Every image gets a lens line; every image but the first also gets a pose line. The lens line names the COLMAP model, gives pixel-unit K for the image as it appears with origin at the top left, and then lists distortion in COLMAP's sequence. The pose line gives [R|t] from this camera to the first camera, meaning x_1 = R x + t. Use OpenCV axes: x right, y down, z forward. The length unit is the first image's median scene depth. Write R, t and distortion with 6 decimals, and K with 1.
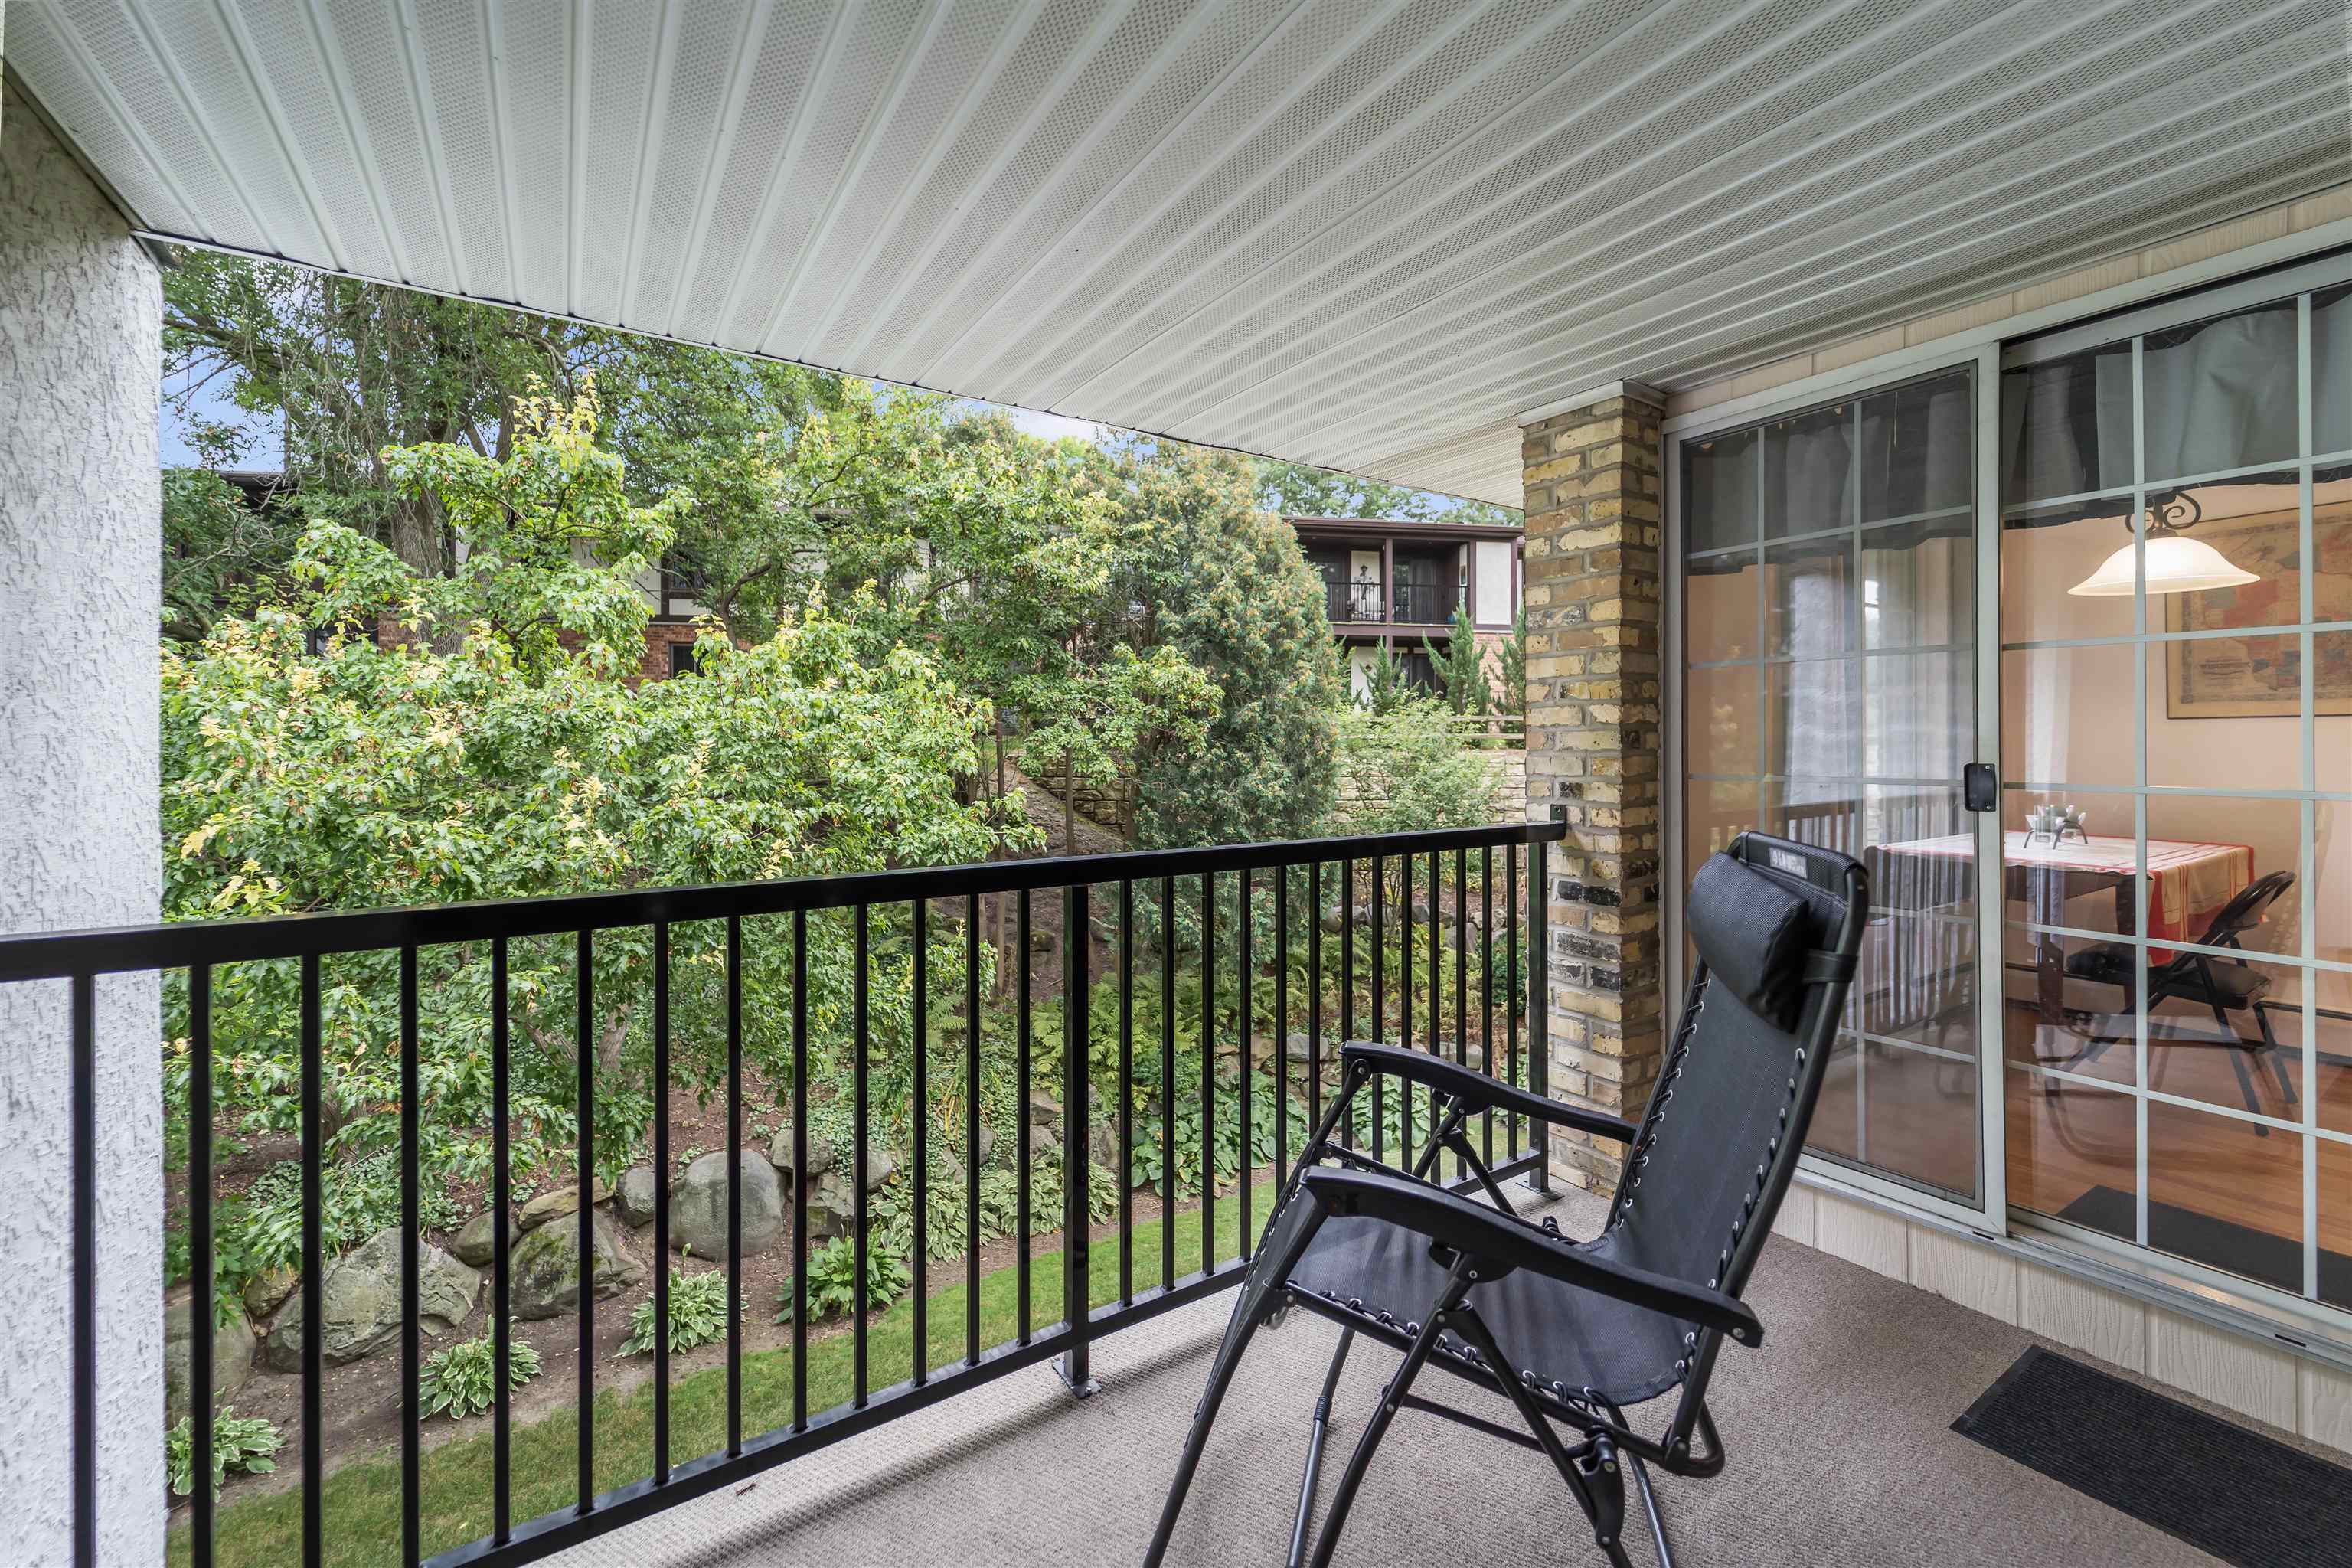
lens RADIAL K [[947.6, 0, 1198.2], [0, 947.6, 741.0], [0, 0, 1]] dist [-0.000704, -0.000147]
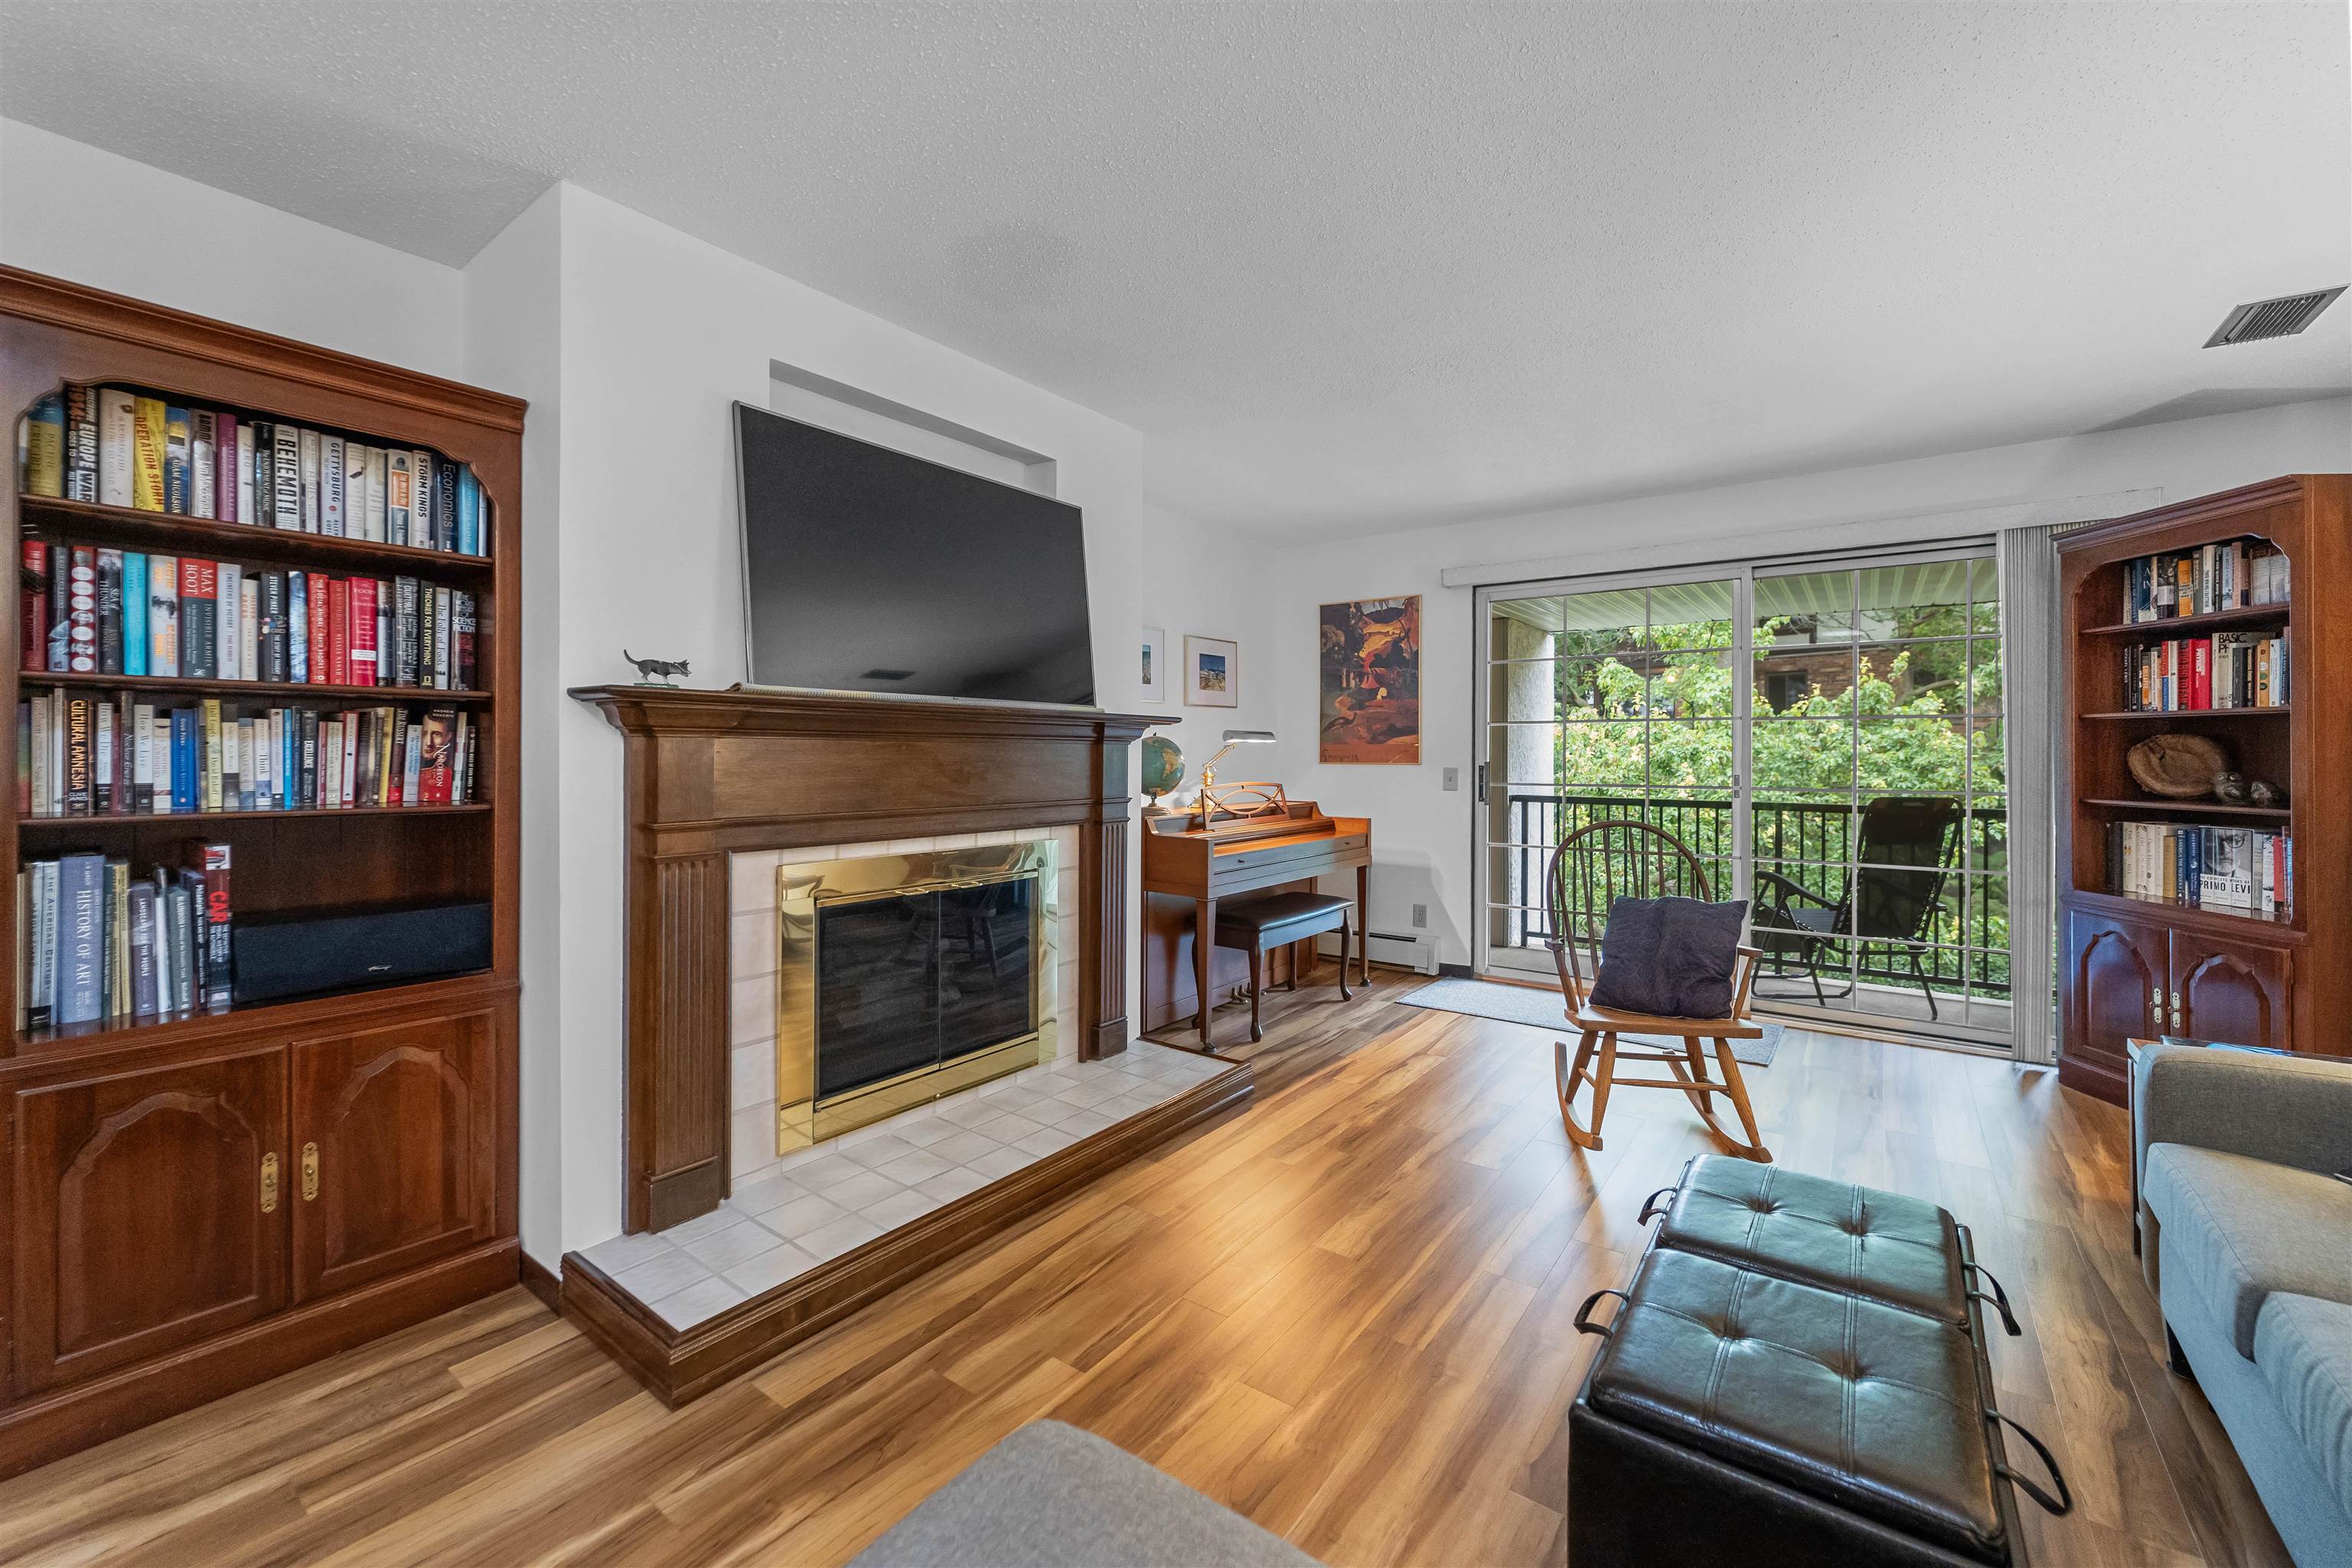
lens RADIAL K [[946.2, 0, 1172.6], [0, 946.2, 762.1], [0, 0, 1]] dist [-0.001012, -0.000601]
pose [[0.346585, 0.009796, -0.937967, 1.099087], [-0.003942, 0.999952, 0.008986, -0.009554], [0.938010, 0.000583, 0.346607, -0.995112]]
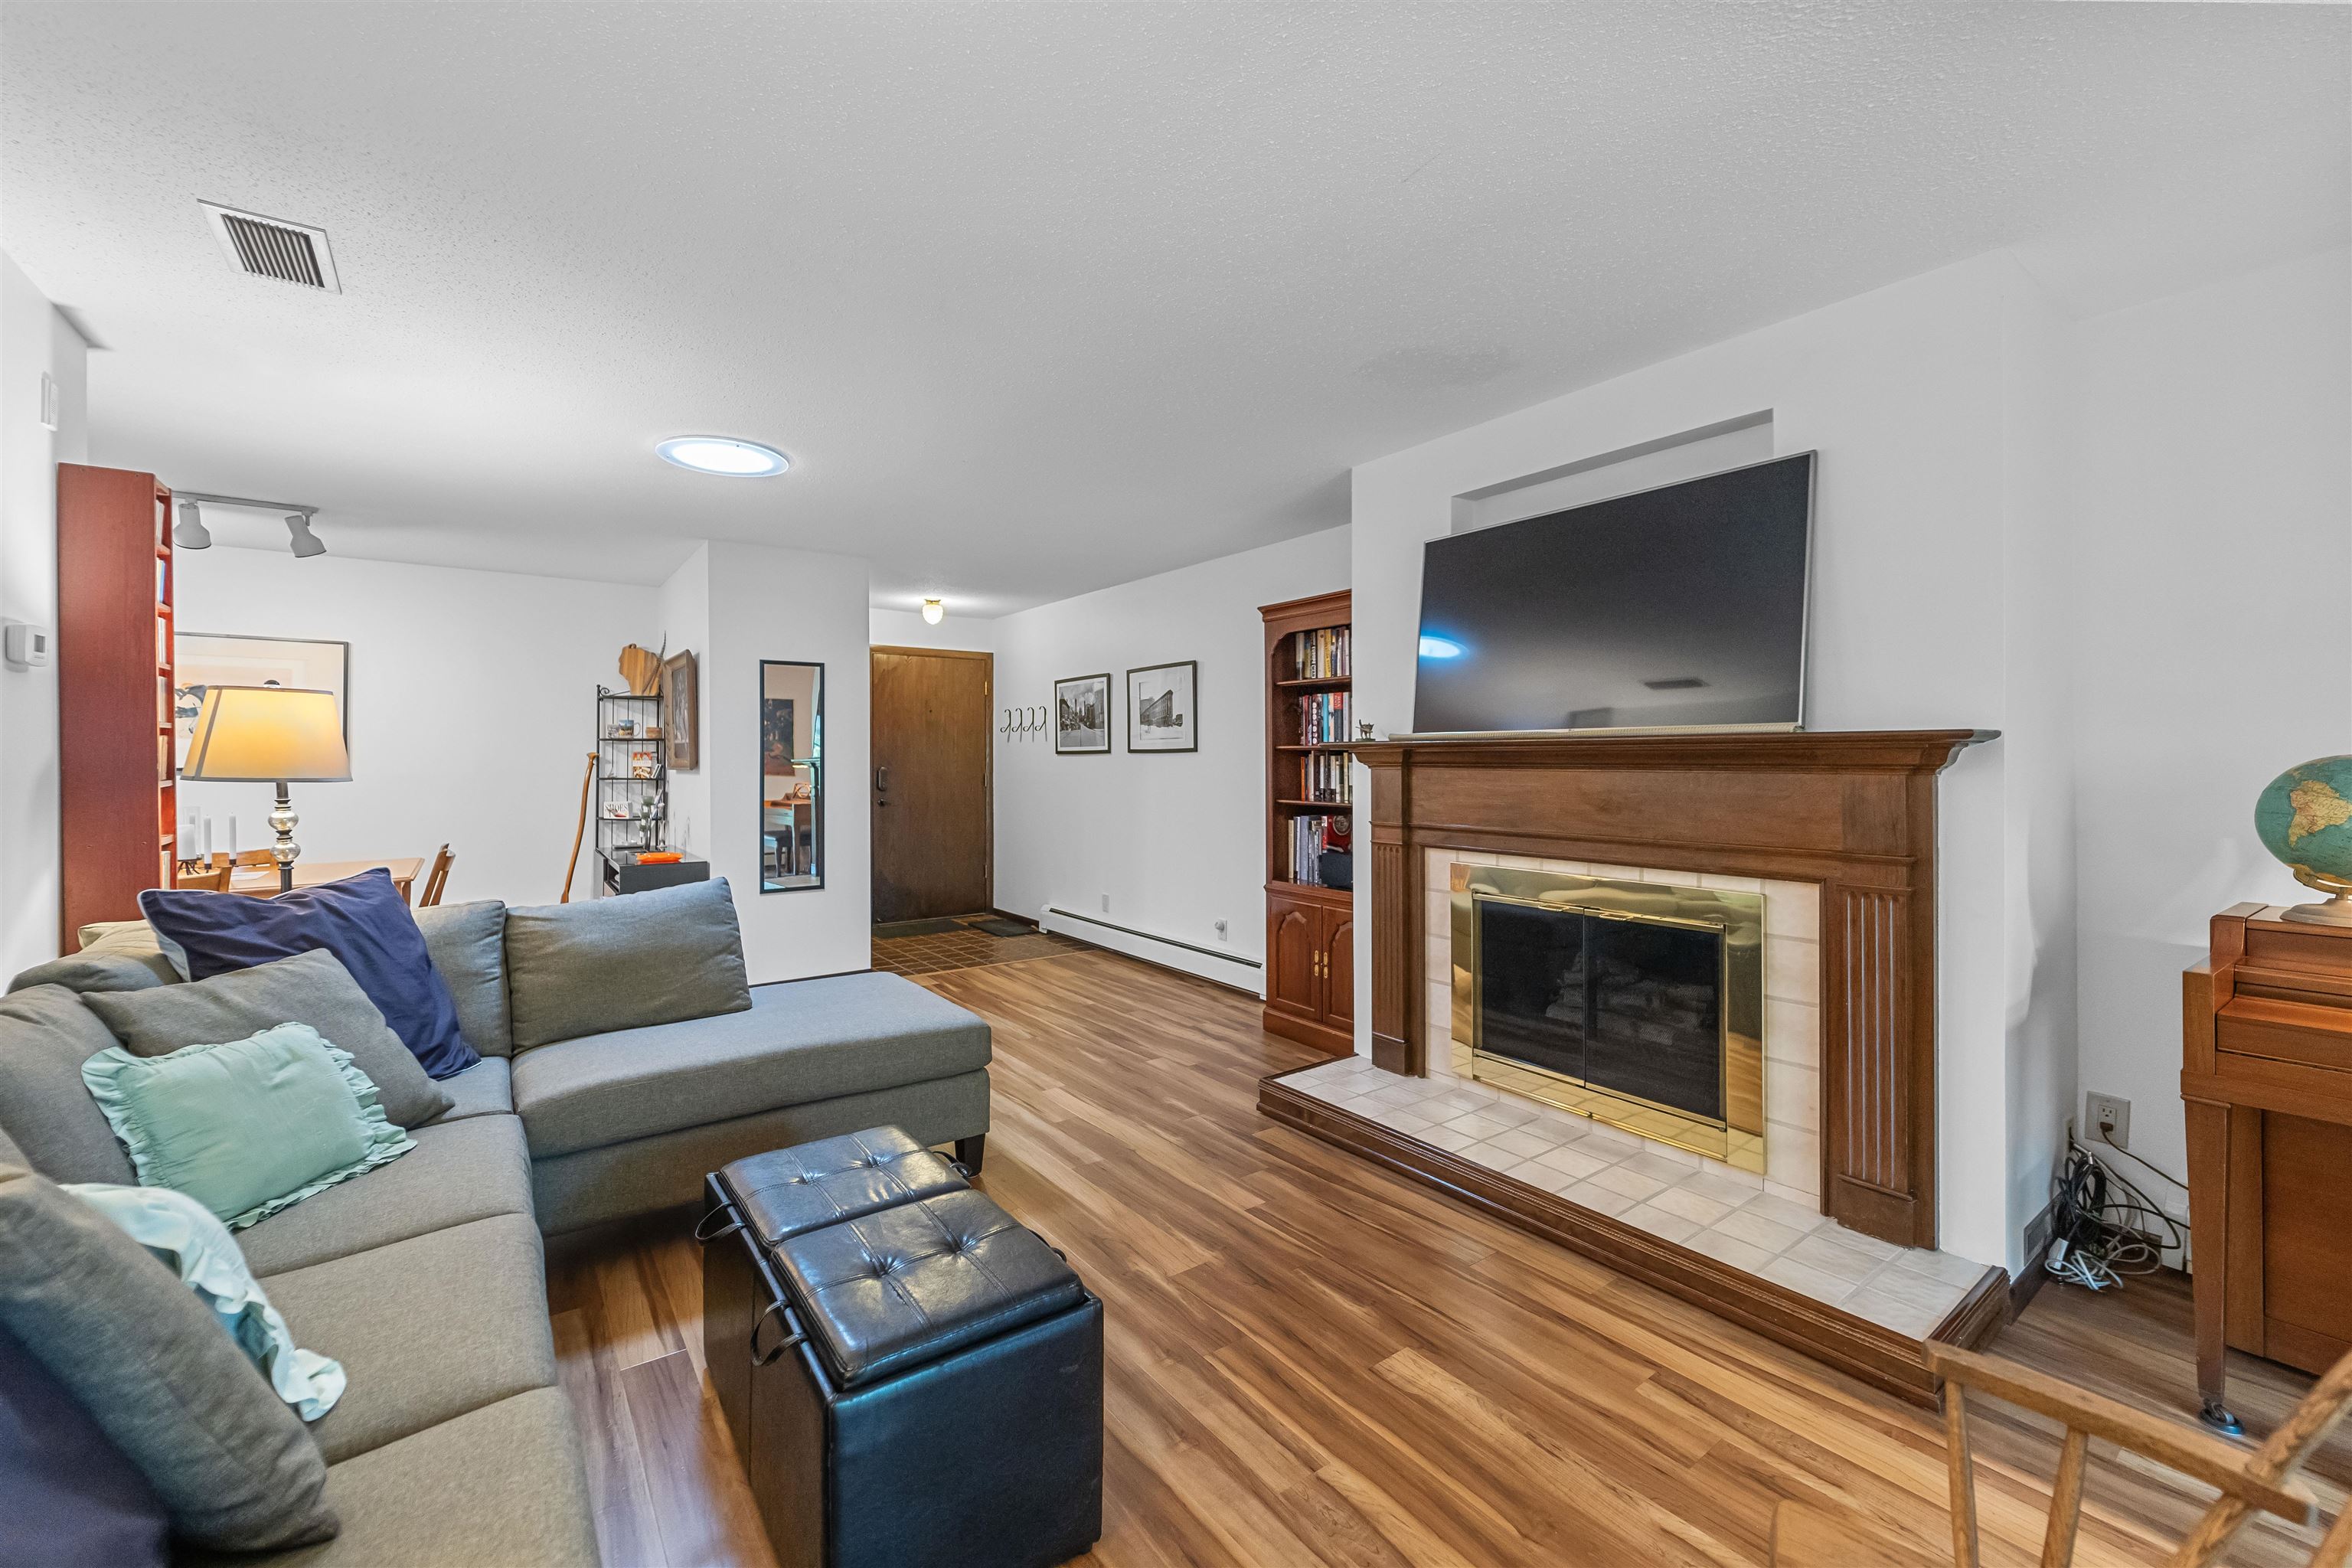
lens RADIAL K [[946.2, 0, 1172.6], [0, 946.2, 762.1], [0, 0, 1]] dist [-0.001012, -0.000601]
pose [[-0.998479, 0.001688, -0.055104, 0.701022], [0.001541, 0.999995, 0.002704, -0.029202], [0.055108, 0.002615, -0.998477, -0.119418]]
